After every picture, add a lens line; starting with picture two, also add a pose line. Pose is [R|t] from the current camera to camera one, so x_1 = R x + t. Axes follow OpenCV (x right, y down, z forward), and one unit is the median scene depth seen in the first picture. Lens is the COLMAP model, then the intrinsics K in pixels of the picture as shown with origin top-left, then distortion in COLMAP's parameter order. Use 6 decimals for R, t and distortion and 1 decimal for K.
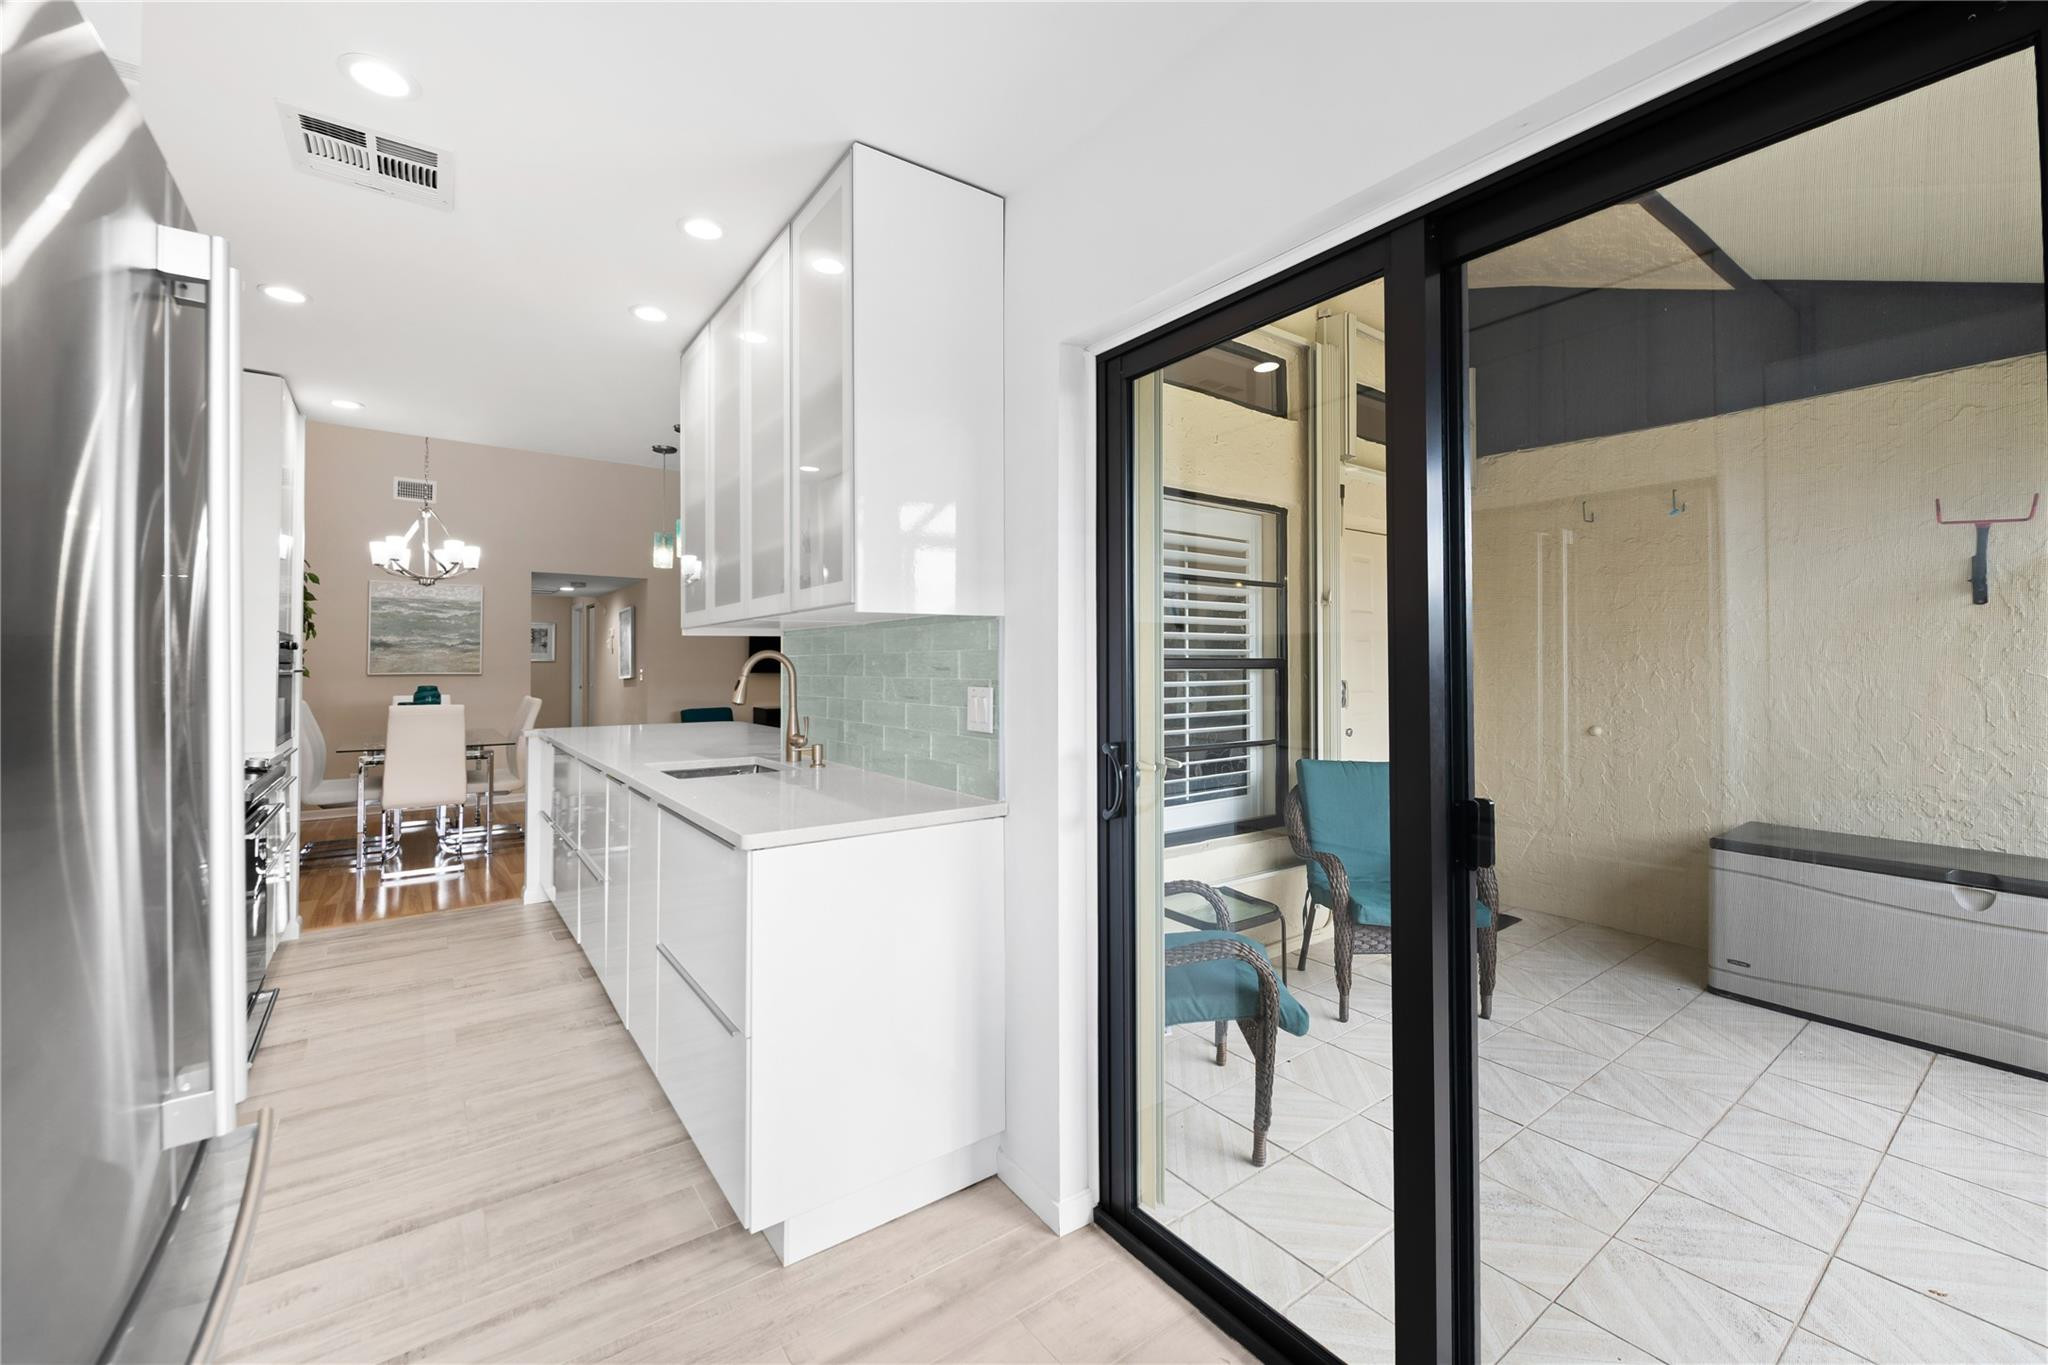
lens RADIAL K [[830.4, 0, 1035.9], [0, 830.4, 652.1], [0, 0, 1]] dist [0.001006, -0.000384]
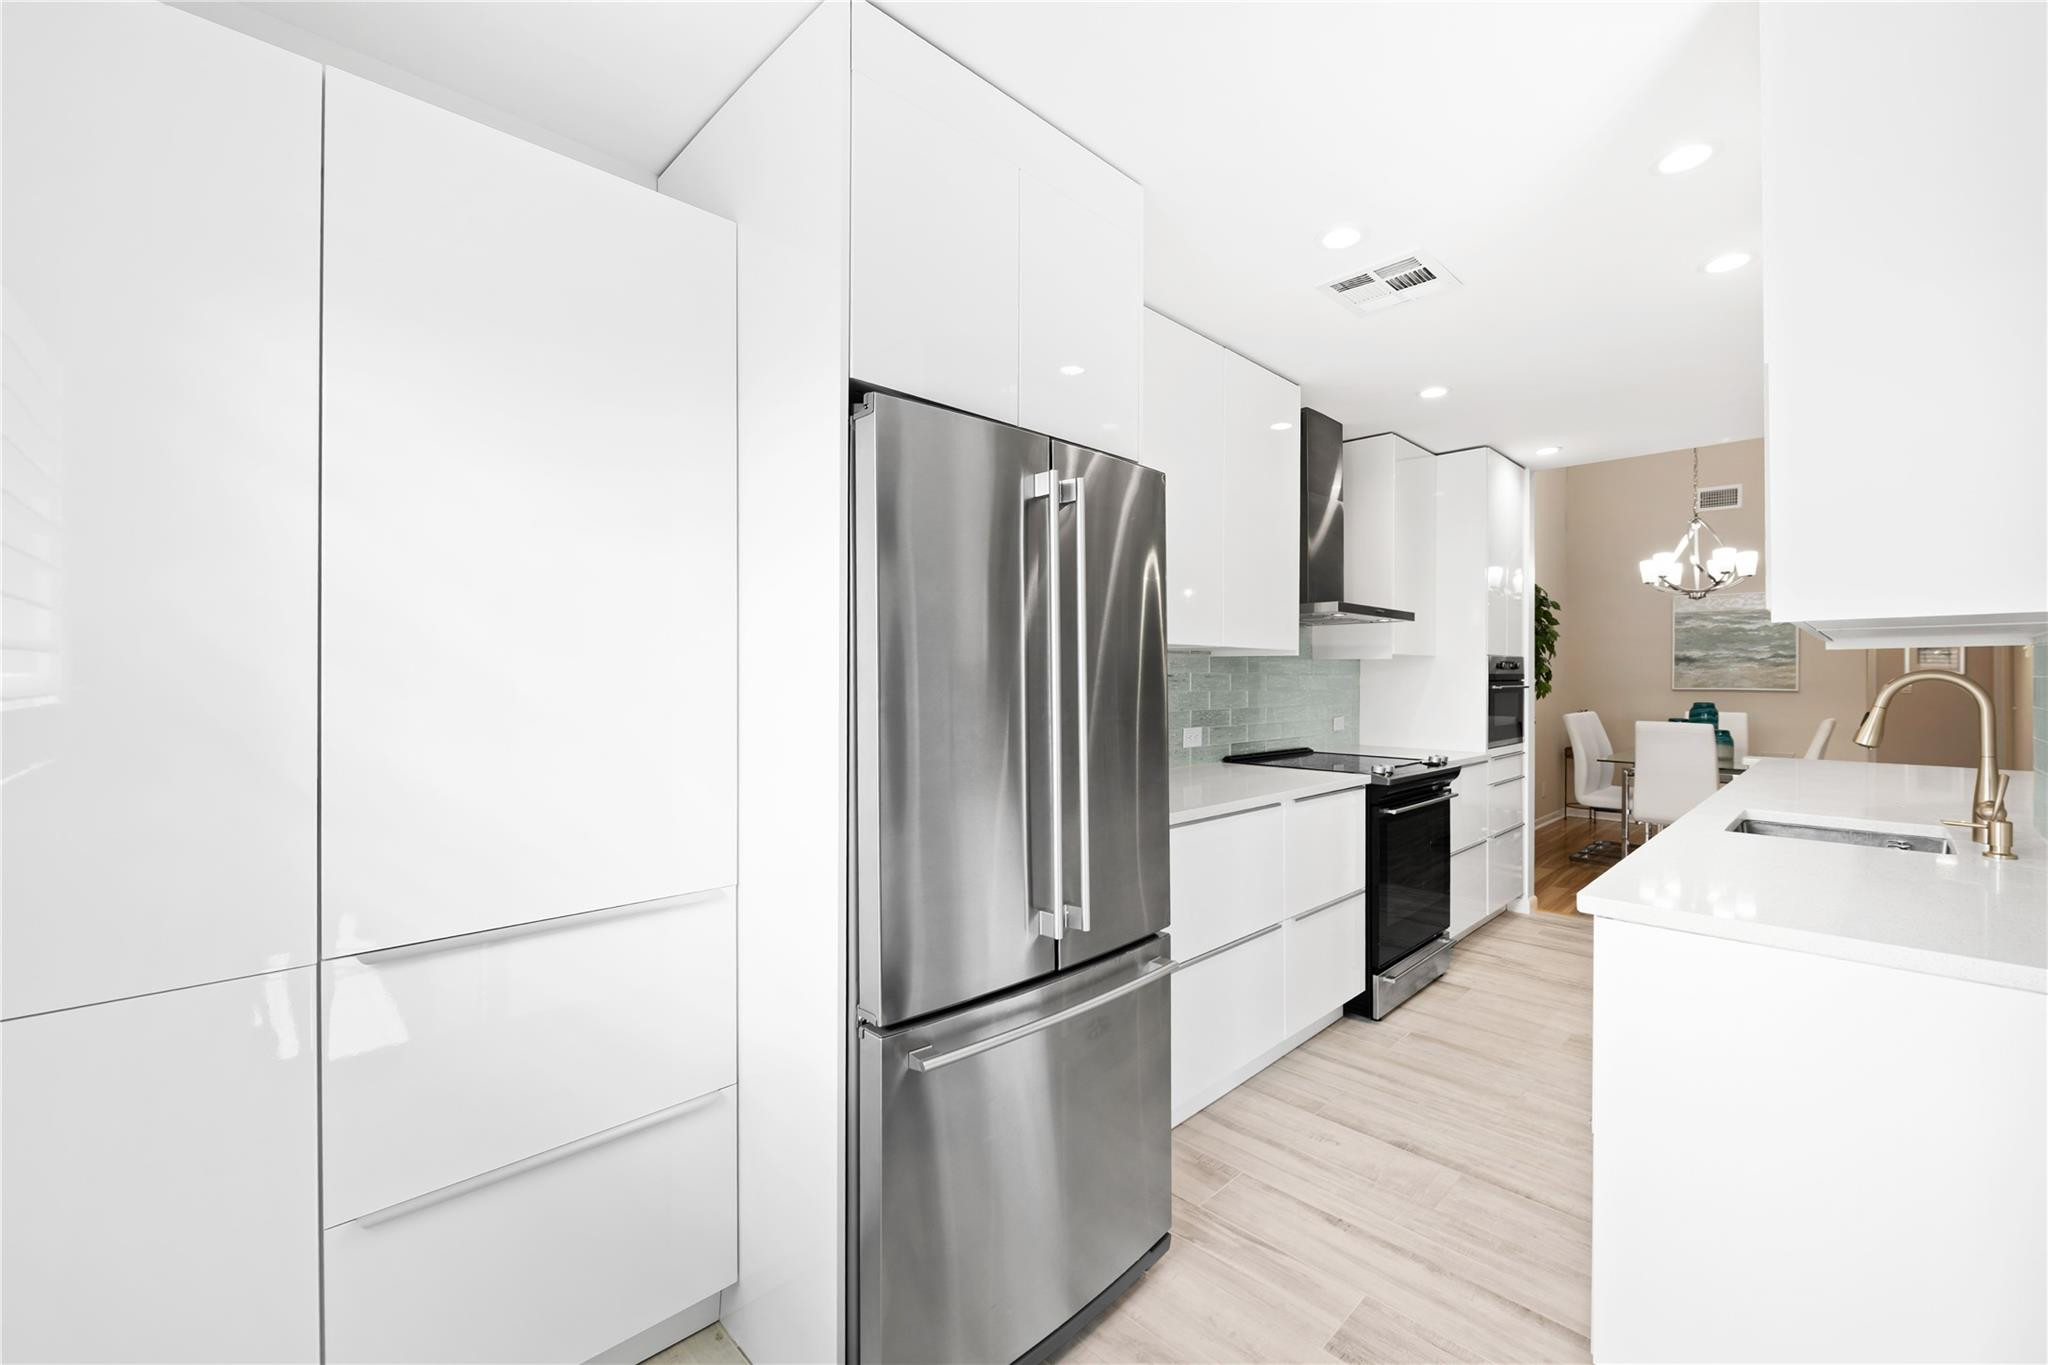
lens RADIAL K [[836.7, 0, 1029.2], [0, 836.7, 673.8], [0, 0, 1]] dist [-0.001408, -0.000282]
pose [[0.132455, -0.000824, -0.991189, 0.255548], [0.013854, 0.999904, 0.001020, -0.009342], [0.991092, -0.013867, 0.132454, 0.192194]]
